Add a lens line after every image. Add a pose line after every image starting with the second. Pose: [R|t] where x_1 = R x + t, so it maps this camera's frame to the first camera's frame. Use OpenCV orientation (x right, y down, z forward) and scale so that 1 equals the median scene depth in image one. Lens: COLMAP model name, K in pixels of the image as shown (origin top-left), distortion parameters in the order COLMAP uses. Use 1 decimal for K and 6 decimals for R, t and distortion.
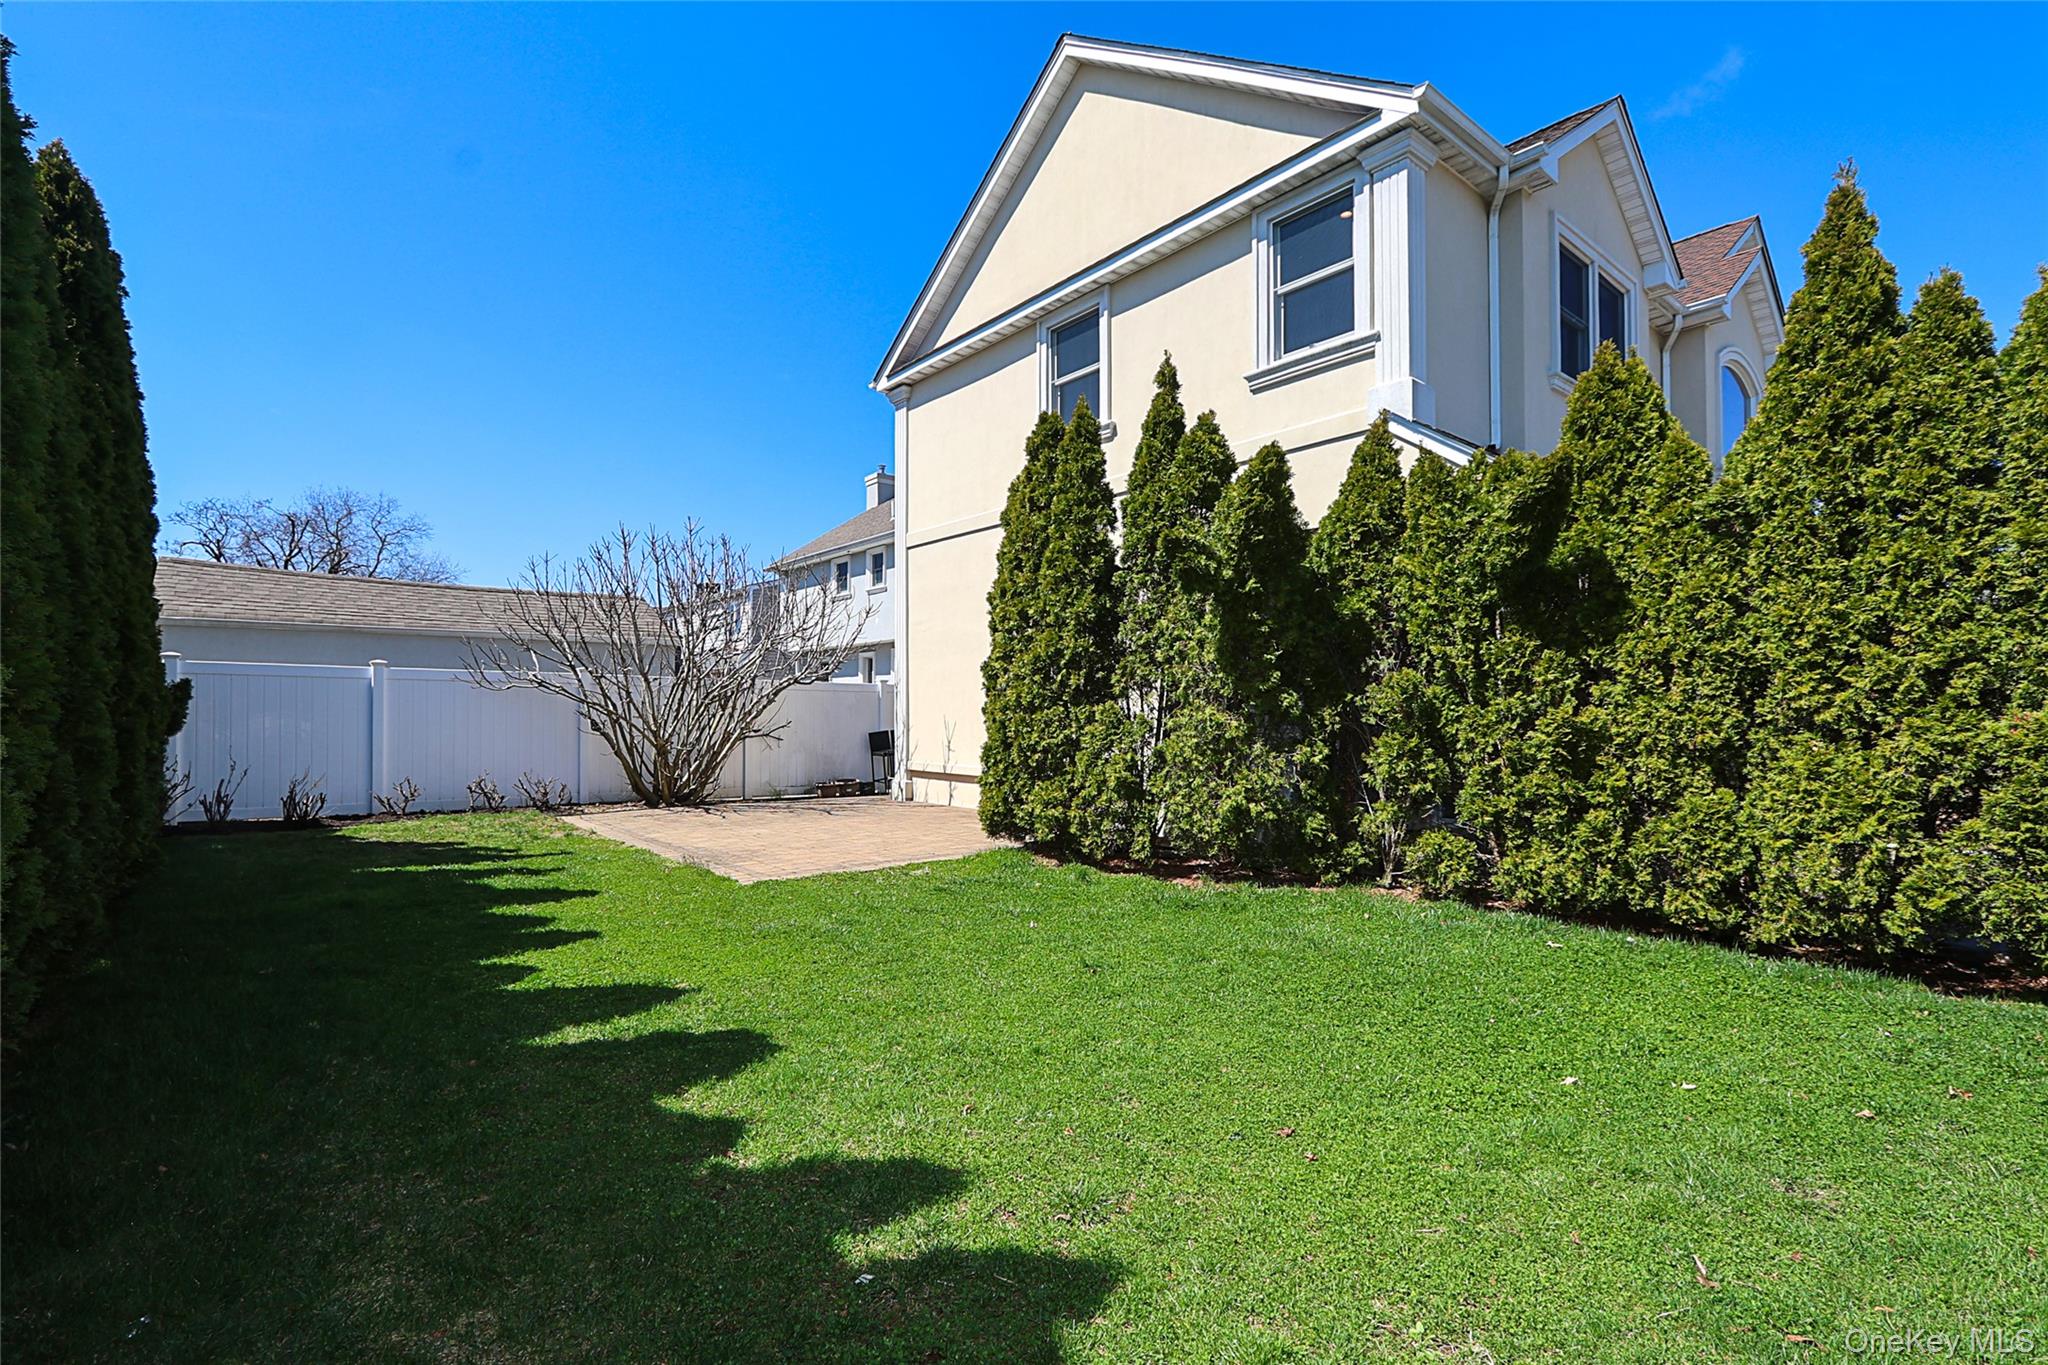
lens RADIAL K [[955.9, 0, 1021.6], [0, 955.9, 689.2], [0, 0, 1]] dist [-0.012478, 0.004976]
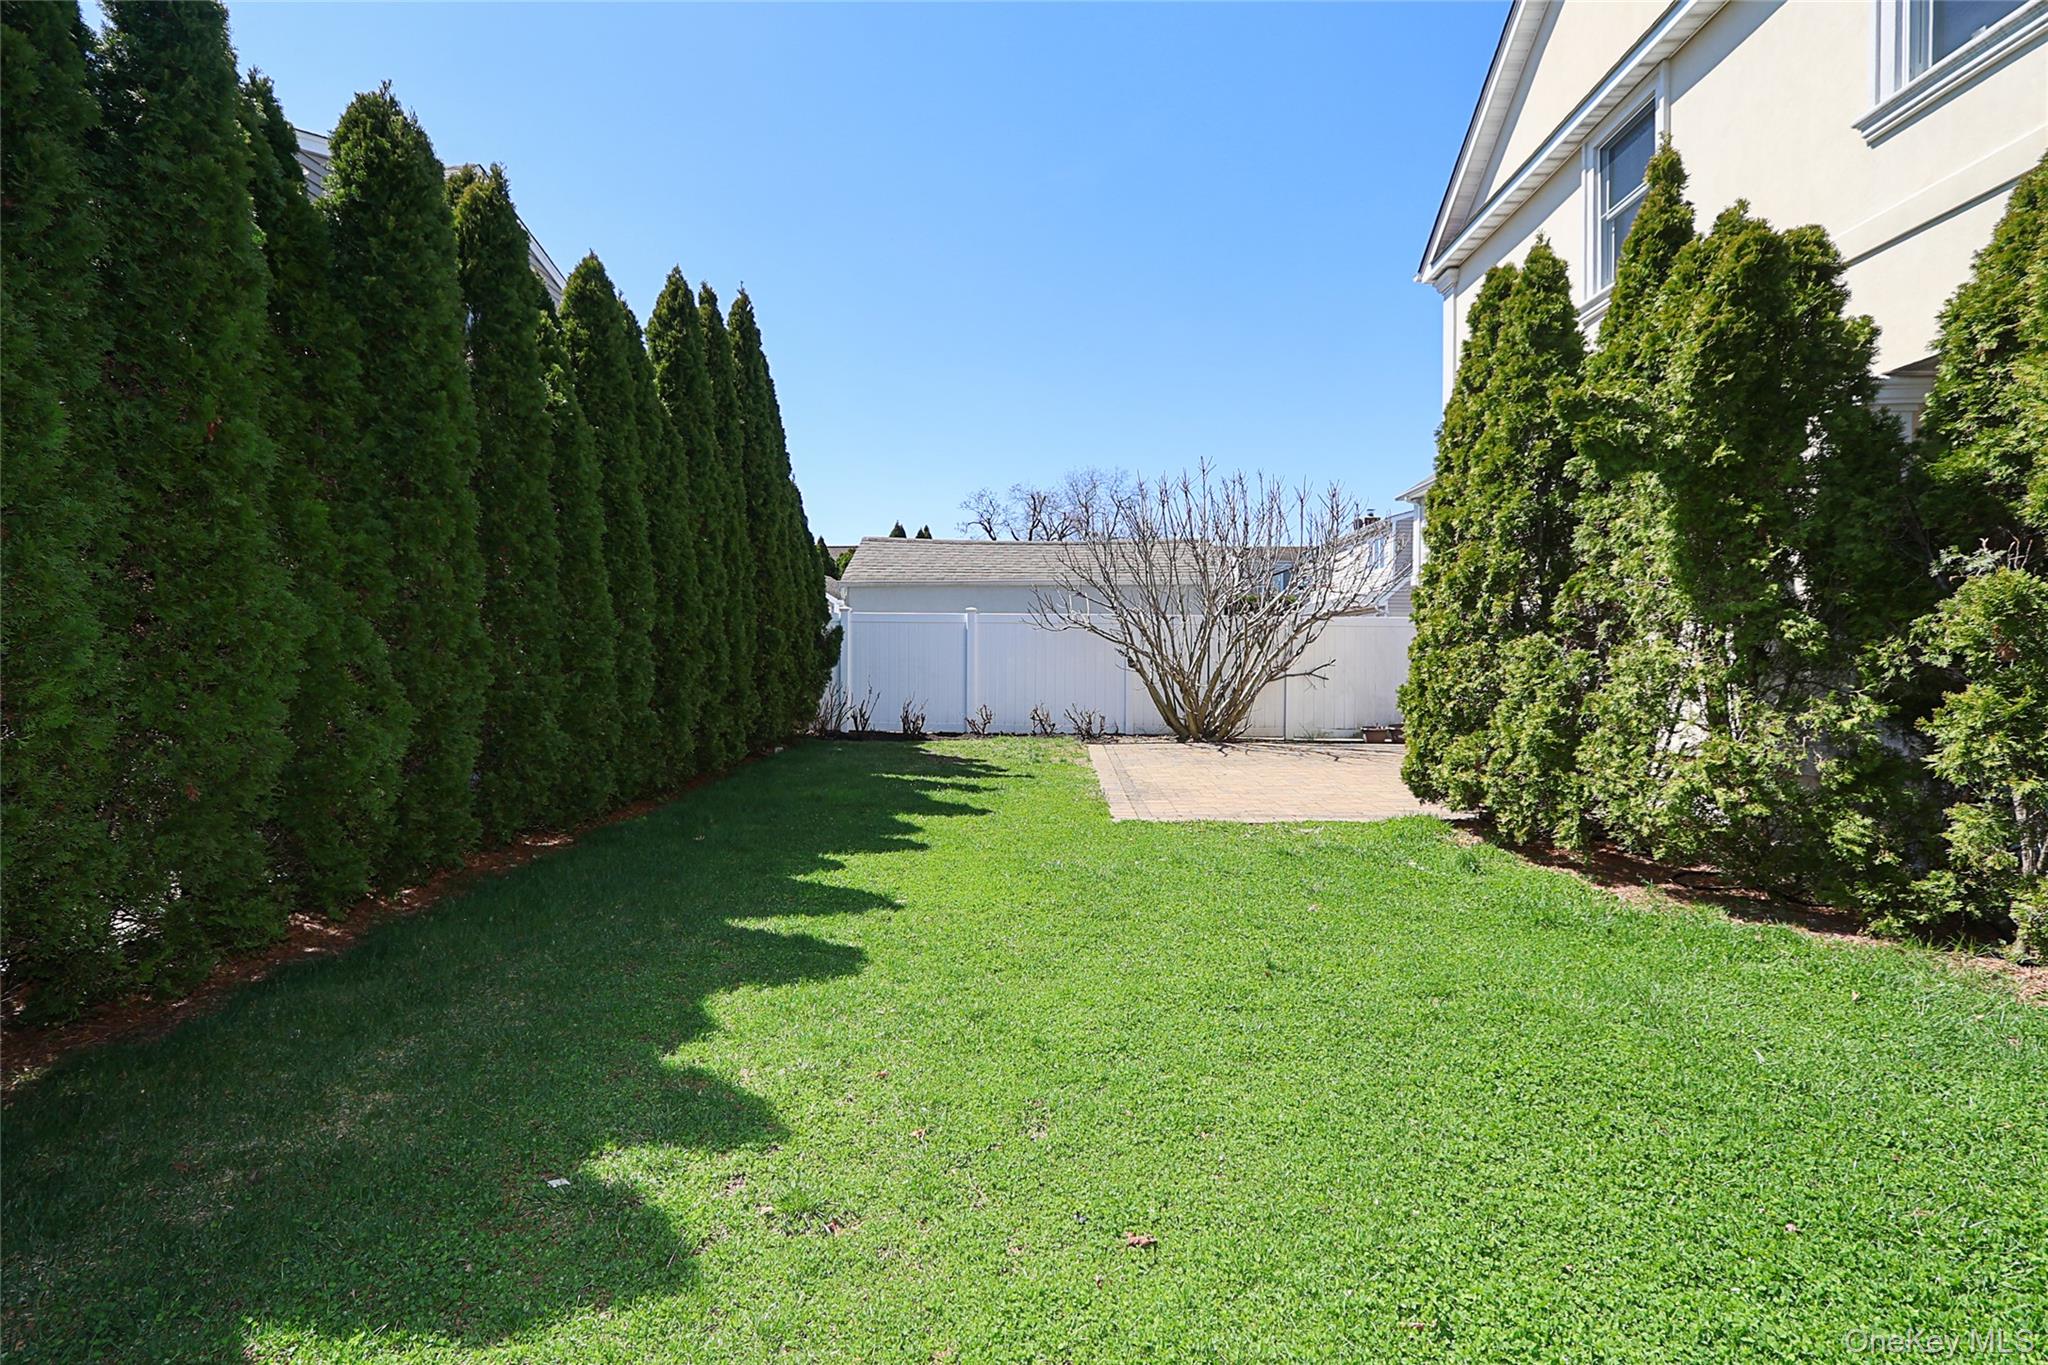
lens RADIAL K [[955.9, 0, 1013.4], [0, 955.9, 635.8], [0, 0, 1]] dist [-0.012478, 0.004976]
pose [[0.743775, -0.010431, -0.668349, 0.277186], [0.015843, 0.999872, 0.002026, 0.006139], [0.668242, -0.012096, 0.743845, 0.171769]]
